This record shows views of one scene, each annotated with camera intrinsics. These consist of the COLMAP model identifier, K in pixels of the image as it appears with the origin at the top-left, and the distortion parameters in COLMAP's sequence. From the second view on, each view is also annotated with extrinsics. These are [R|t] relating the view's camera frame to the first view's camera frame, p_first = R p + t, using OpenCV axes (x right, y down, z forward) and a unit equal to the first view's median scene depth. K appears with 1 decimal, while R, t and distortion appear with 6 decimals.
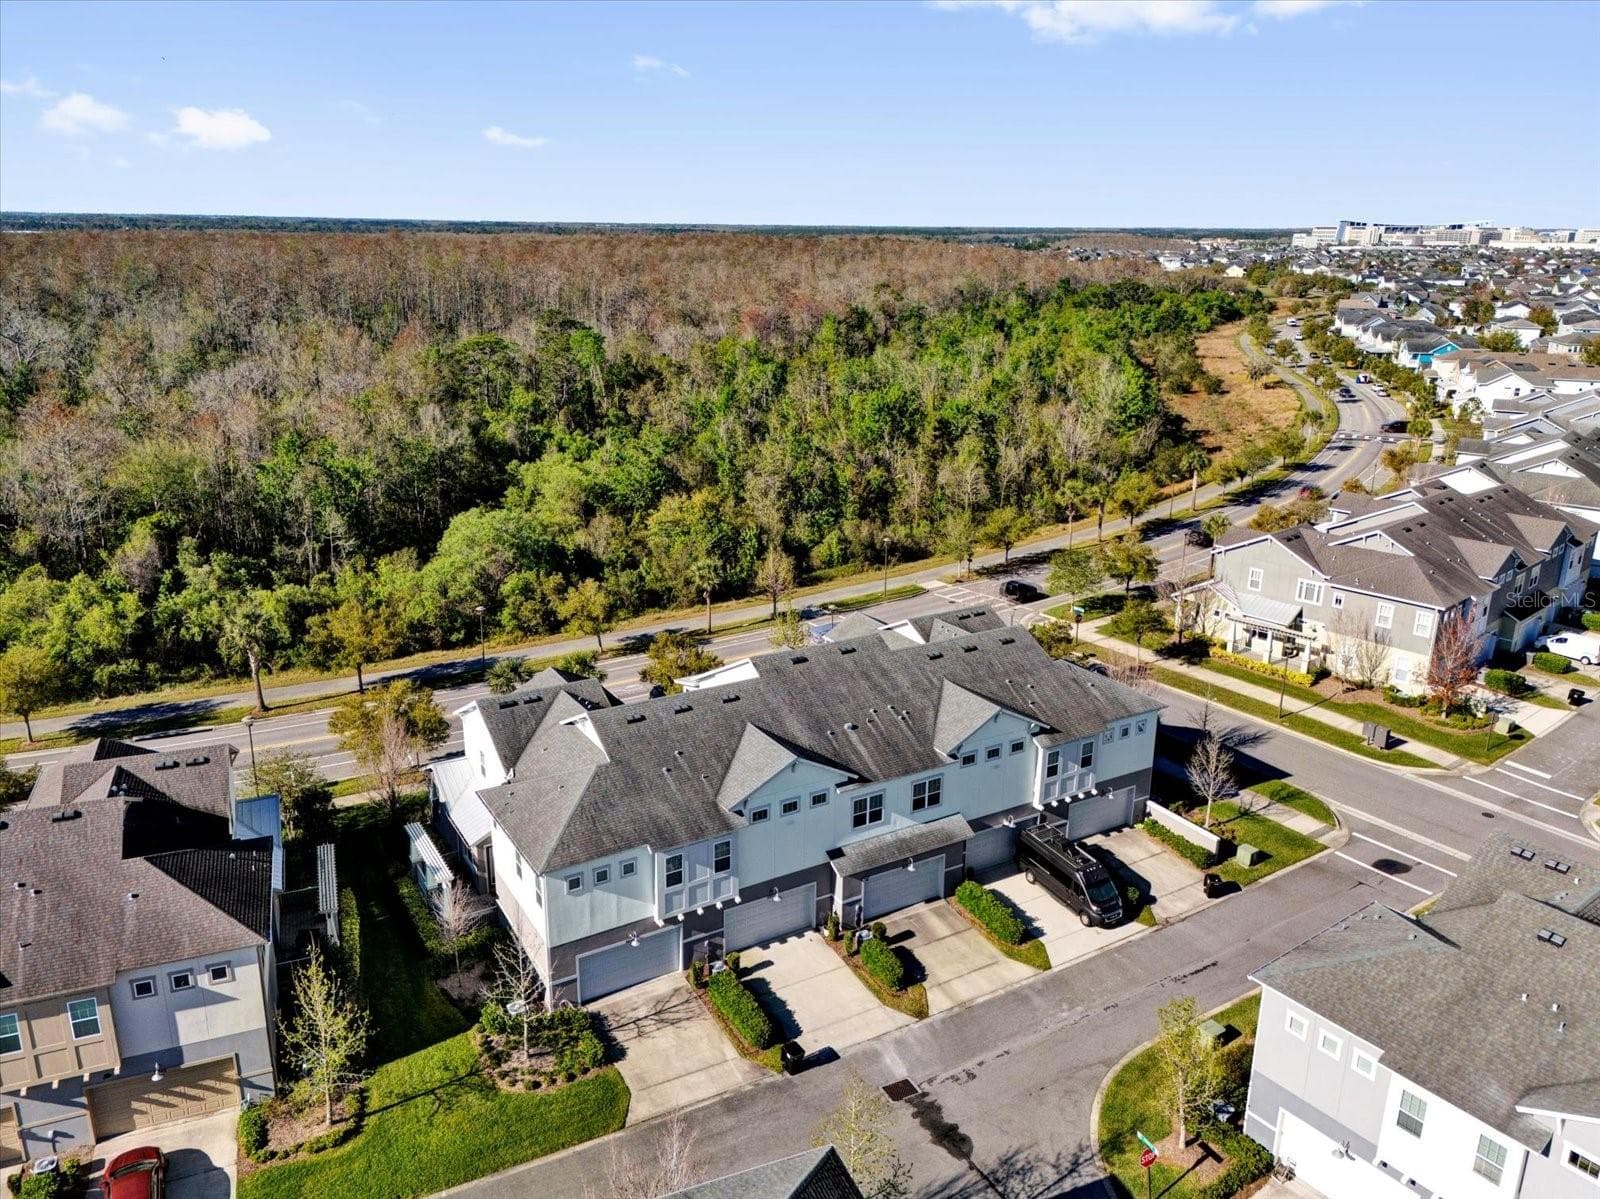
lens RADIAL K [[1172.0, 0, 799.3], [0, 1172.0, 595.2], [0, 0, 1]] dist [0.037068, -0.015880]
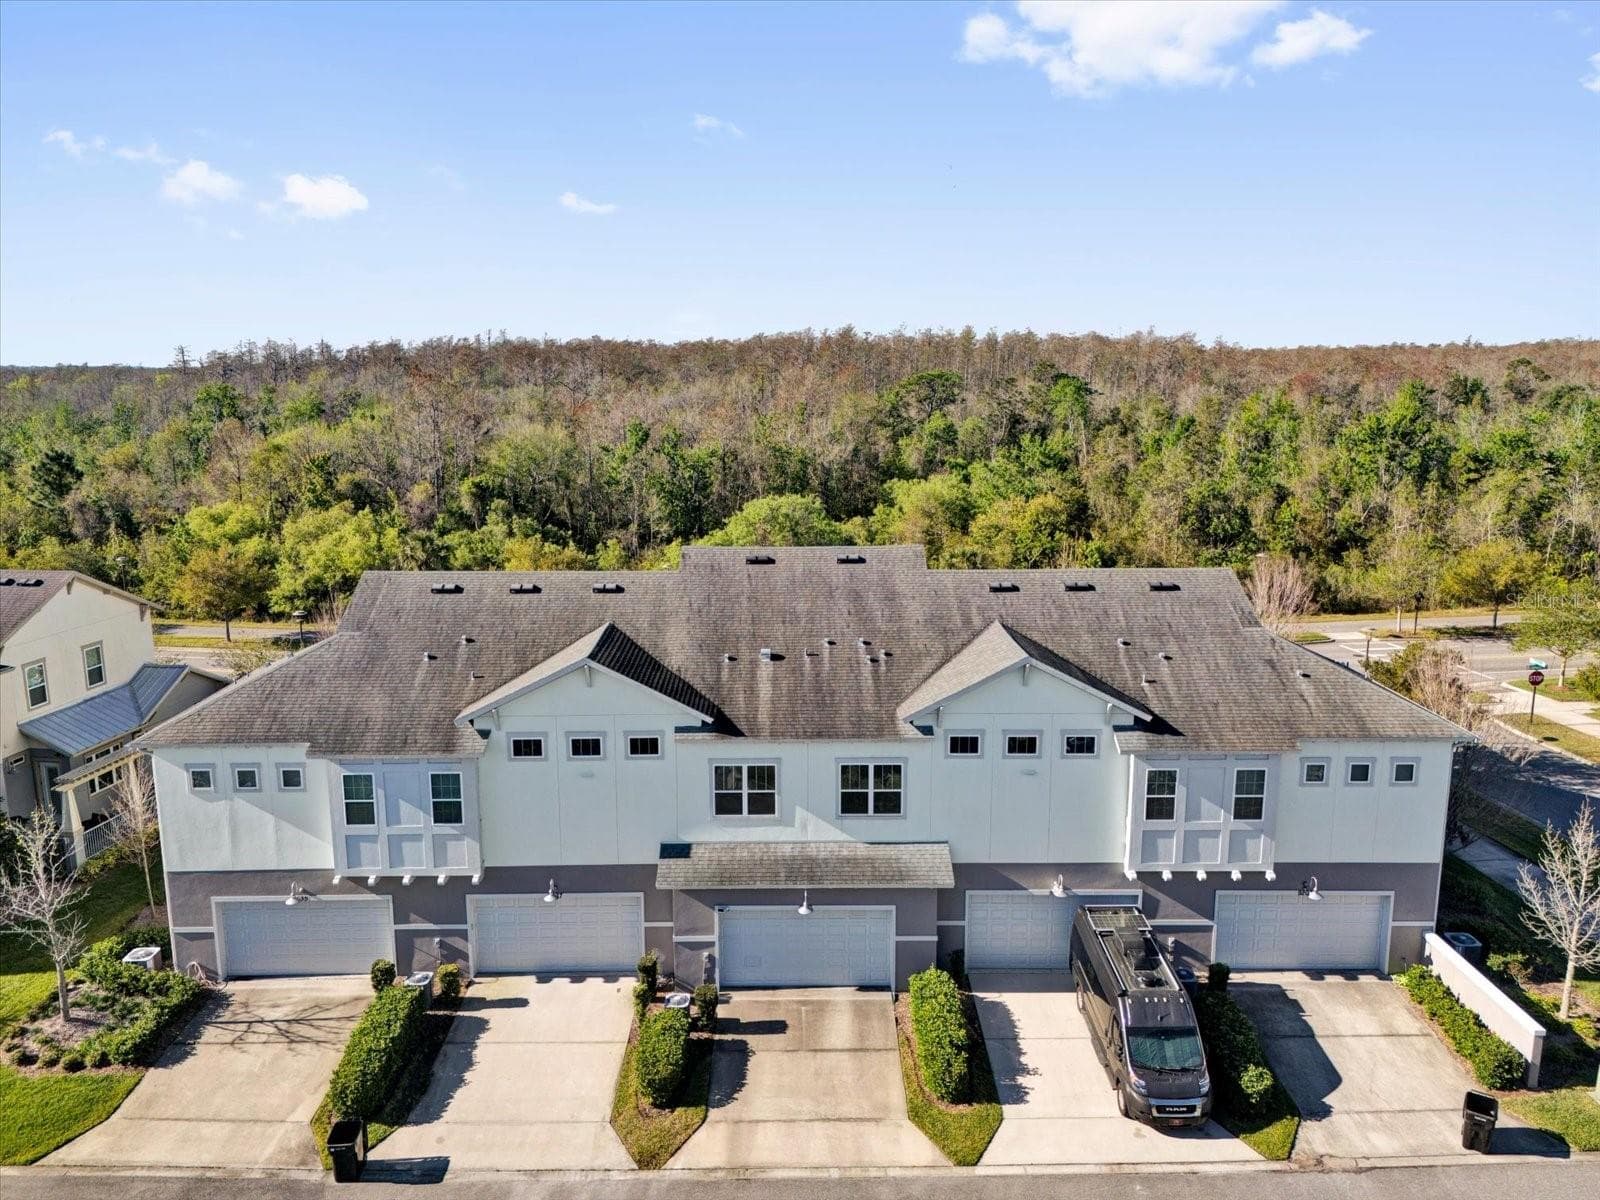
lens RADIAL K [[1172.0, 0, 801.7], [0, 1172.0, 603.3], [0, 0, 1]] dist [0.037068, -0.015880]
pose [[0.864725, 0.084911, -0.495016, 0.351712], [-0.136857, 0.988144, -0.069574, 0.126046], [0.483240, 0.127909, 0.866094, 0.491229]]
